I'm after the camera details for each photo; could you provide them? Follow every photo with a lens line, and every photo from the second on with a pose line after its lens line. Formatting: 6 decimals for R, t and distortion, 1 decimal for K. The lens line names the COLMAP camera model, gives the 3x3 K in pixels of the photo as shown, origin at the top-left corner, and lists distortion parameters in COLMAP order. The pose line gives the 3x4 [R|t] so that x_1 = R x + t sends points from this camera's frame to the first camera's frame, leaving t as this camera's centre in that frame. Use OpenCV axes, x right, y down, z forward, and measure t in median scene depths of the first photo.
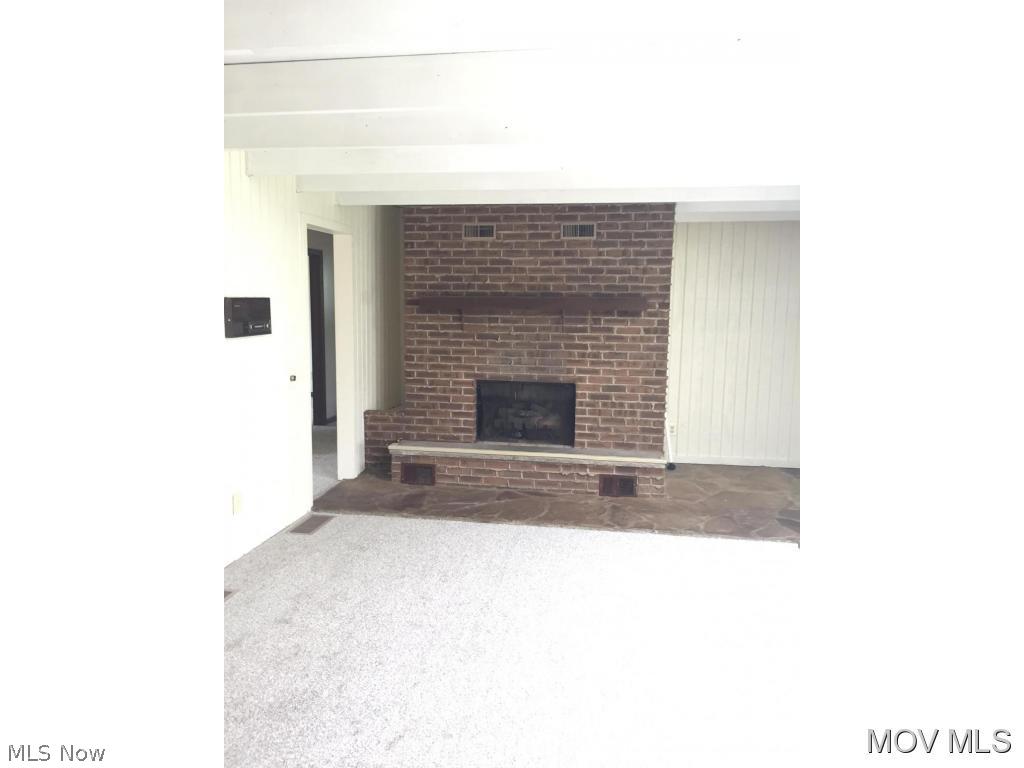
lens RADIAL K [[654.0, 0, 511.8], [0, 654.0, 384.8], [0, 0, 1]] dist [0.033105, 0.000692]
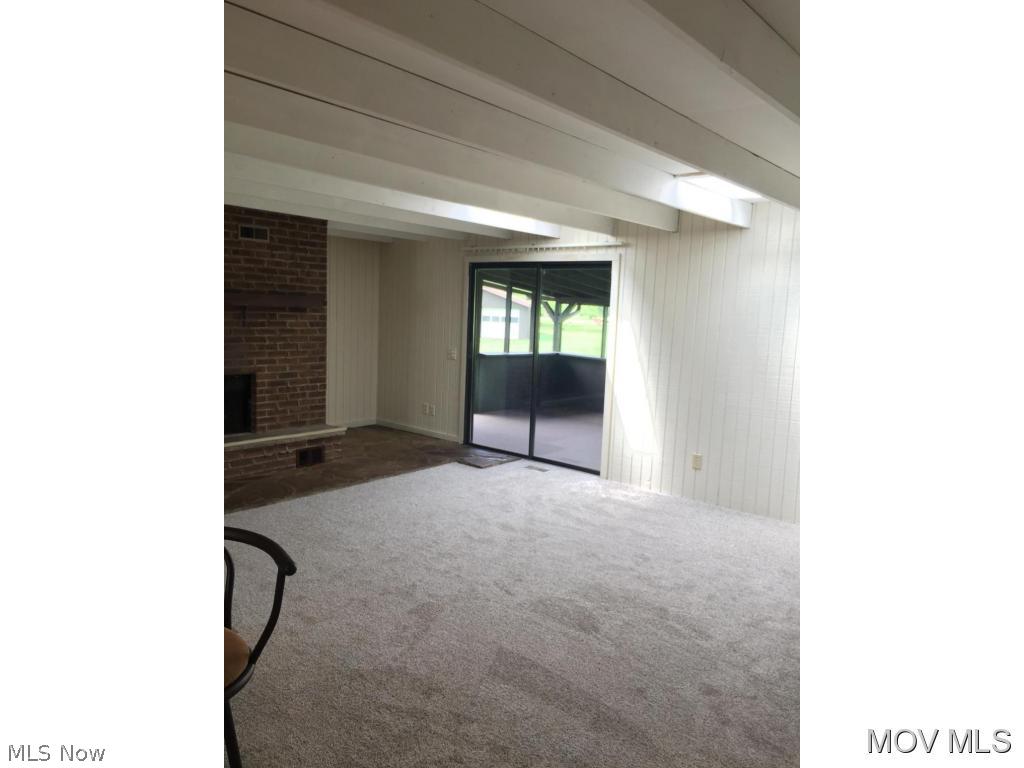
lens RADIAL K [[654.0, 0, 512.2], [0, 654.0, 383.6], [0, 0, 1]] dist [0.033105, 0.000692]
pose [[0.508538, -0.093090, 0.855993, -0.636688], [0.074856, 0.995154, 0.063752, -0.023779], [-0.857780, 0.031656, 0.513042, 0.077656]]
